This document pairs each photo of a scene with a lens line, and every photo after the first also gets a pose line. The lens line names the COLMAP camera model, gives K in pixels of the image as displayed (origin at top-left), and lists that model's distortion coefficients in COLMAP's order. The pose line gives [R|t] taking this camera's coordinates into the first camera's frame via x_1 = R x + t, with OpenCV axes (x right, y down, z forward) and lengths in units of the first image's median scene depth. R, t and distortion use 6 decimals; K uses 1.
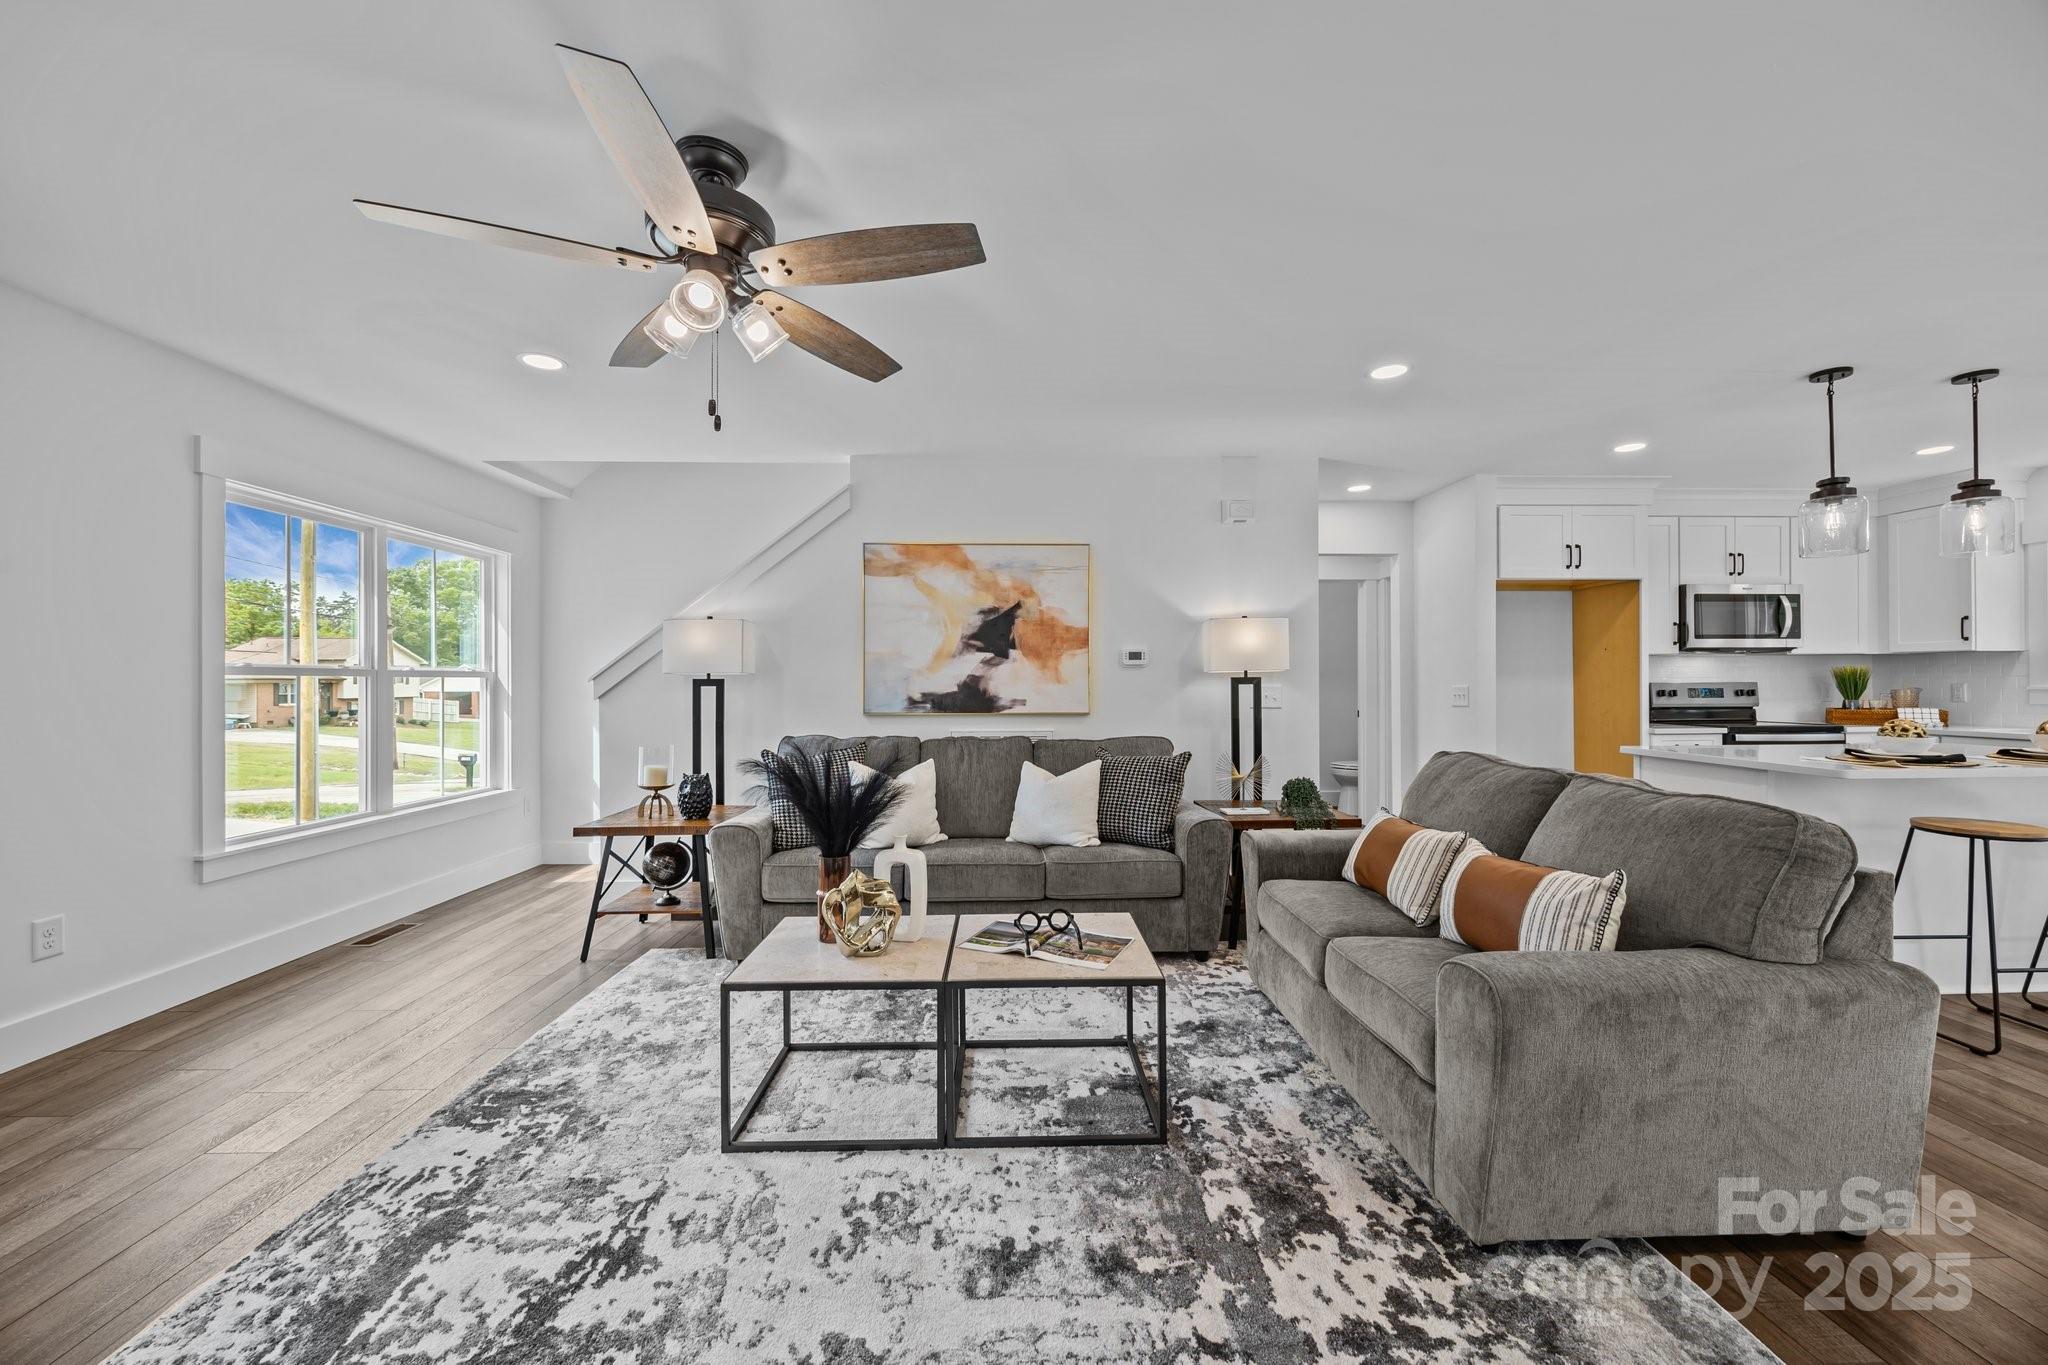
lens RADIAL K [[780.7, 0, 1033.6], [0, 780.7, 679.1], [0, 0, 1]] dist [-0.003726, 0.000745]
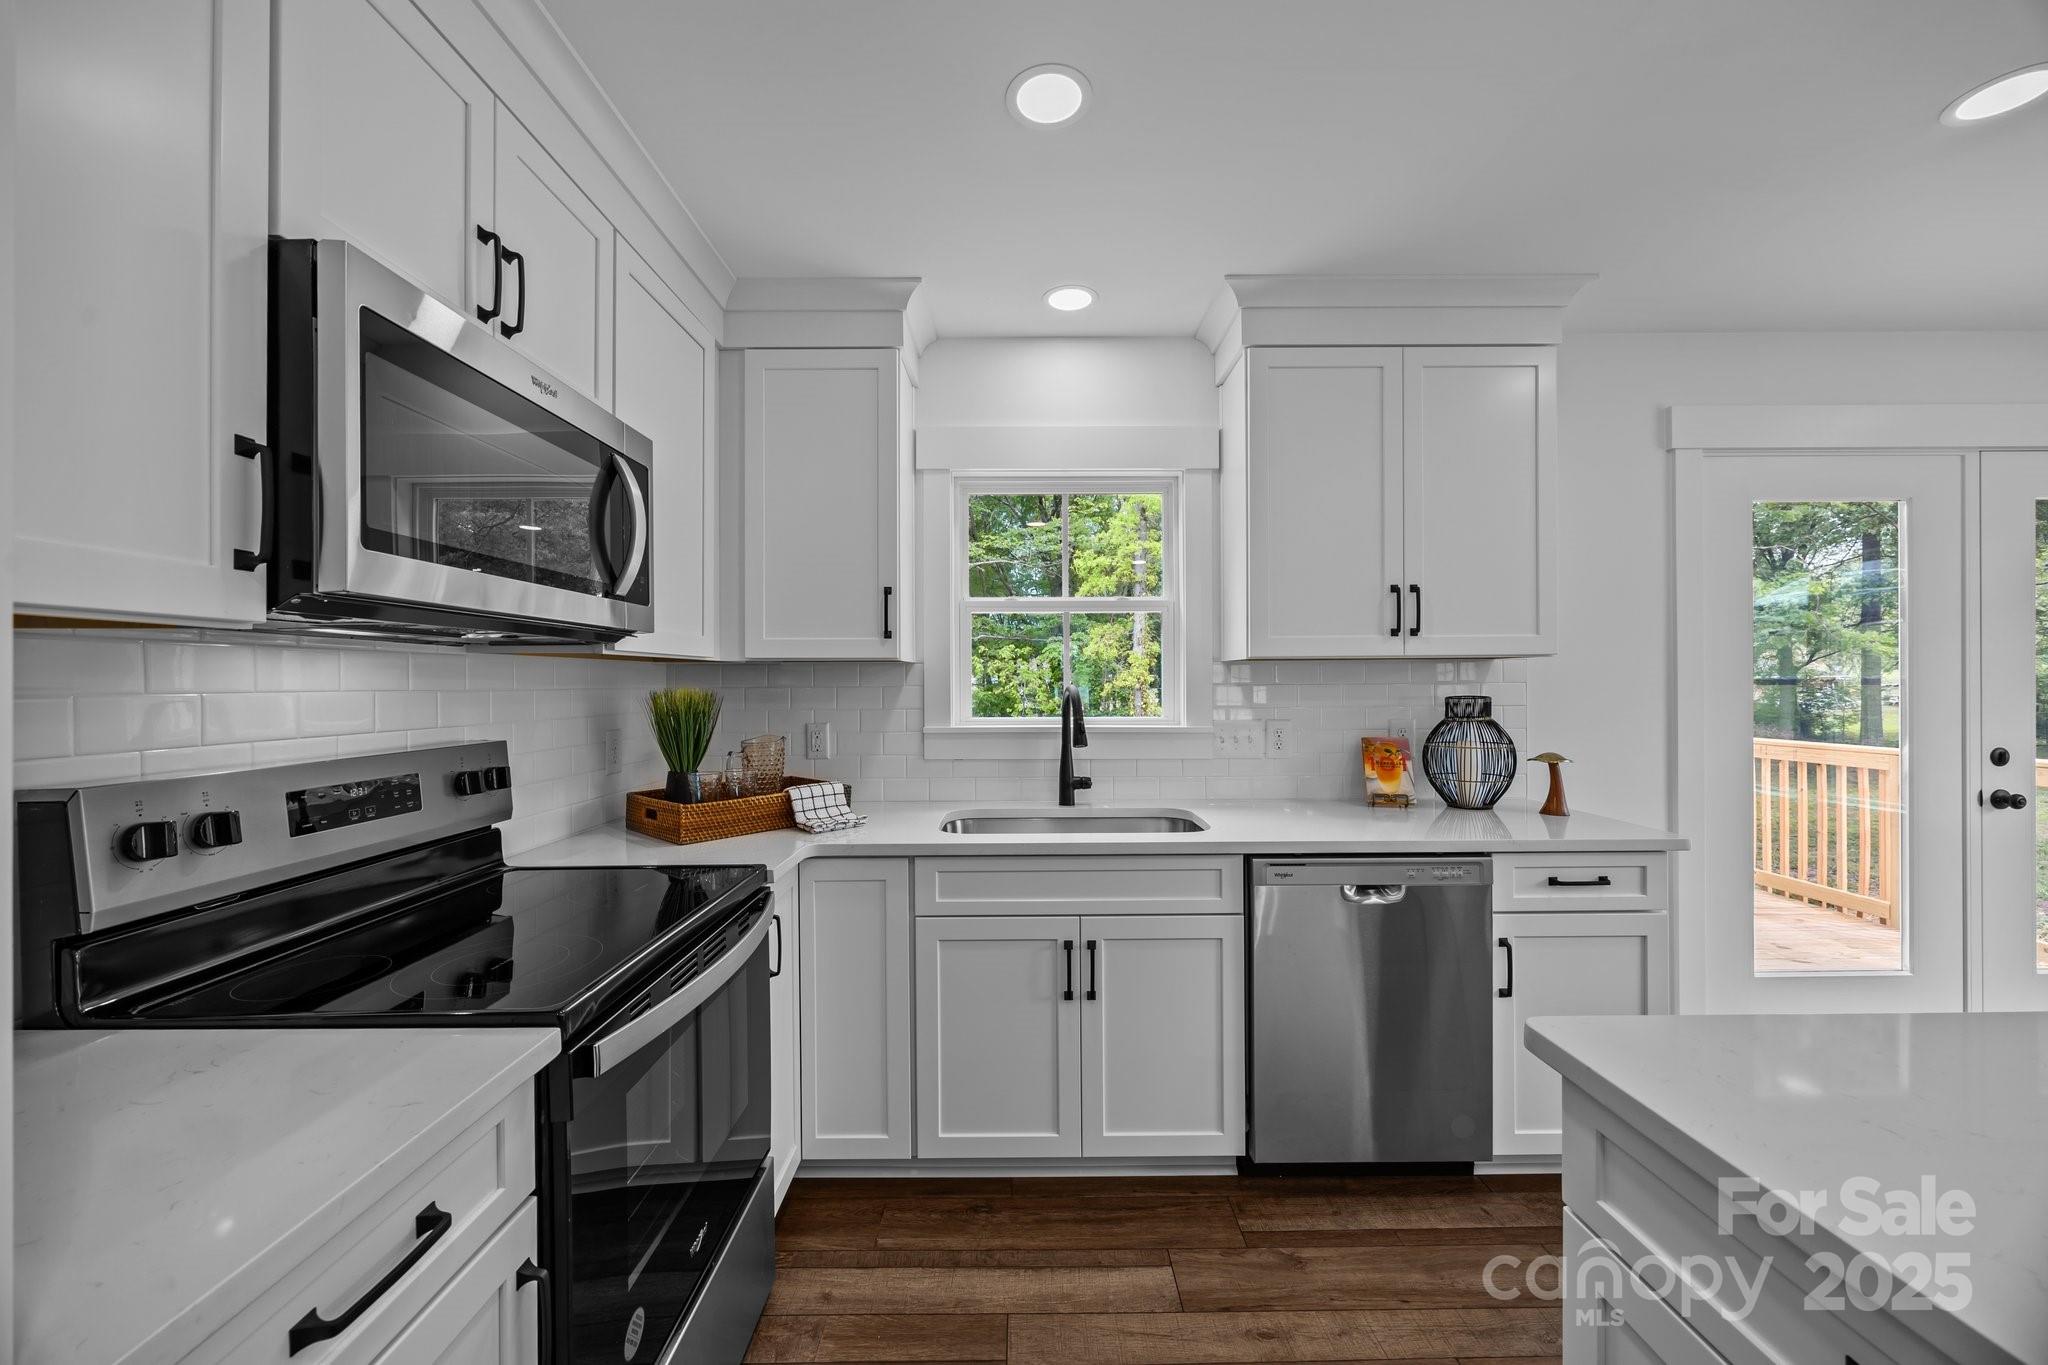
lens RADIAL K [[780.7, 0, 1026.4], [0, 780.7, 680.1], [0, 0, 1]] dist [-0.003726, 0.000745]
pose [[0.023897, 0.007167, 0.999689, 0.791357], [0.002002, 0.999972, -0.007217, -0.022067], [-0.999712, 0.002174, 0.023882, 0.993438]]
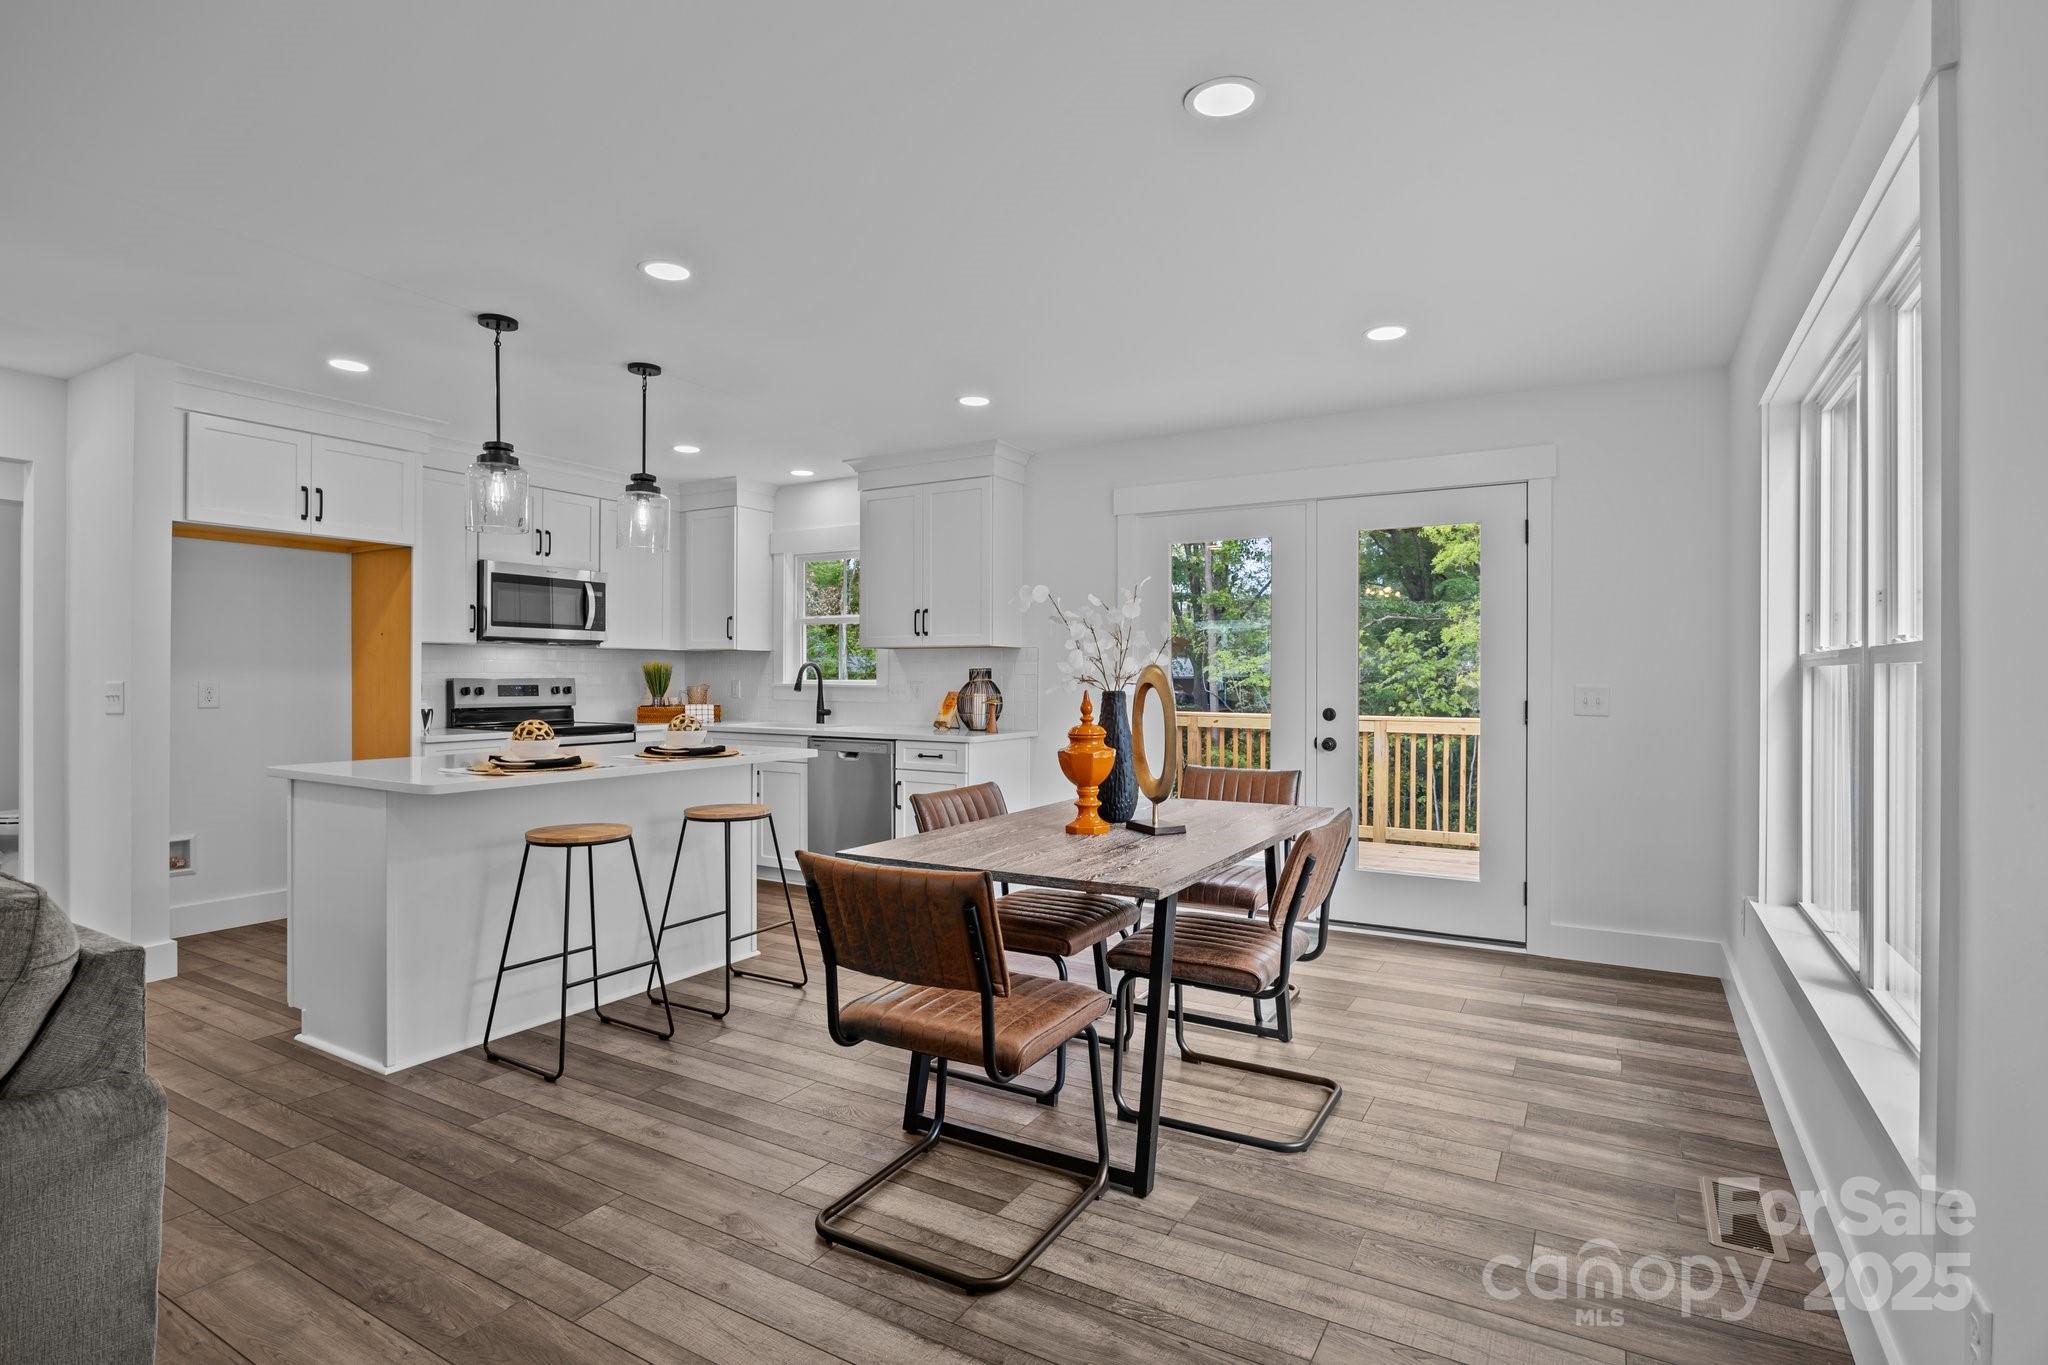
lens RADIAL K [[1002.6, 0, 1022.3], [0, 1002.6, 678.6], [0, 0, 1]] dist [-0.005260, 0.000187]
pose [[0.536651, 0.004386, 0.843793, 0.295818], [-0.009547, 0.999954, 0.000874, -0.002152], [-0.843750, -0.008524, 0.536669, -0.065586]]
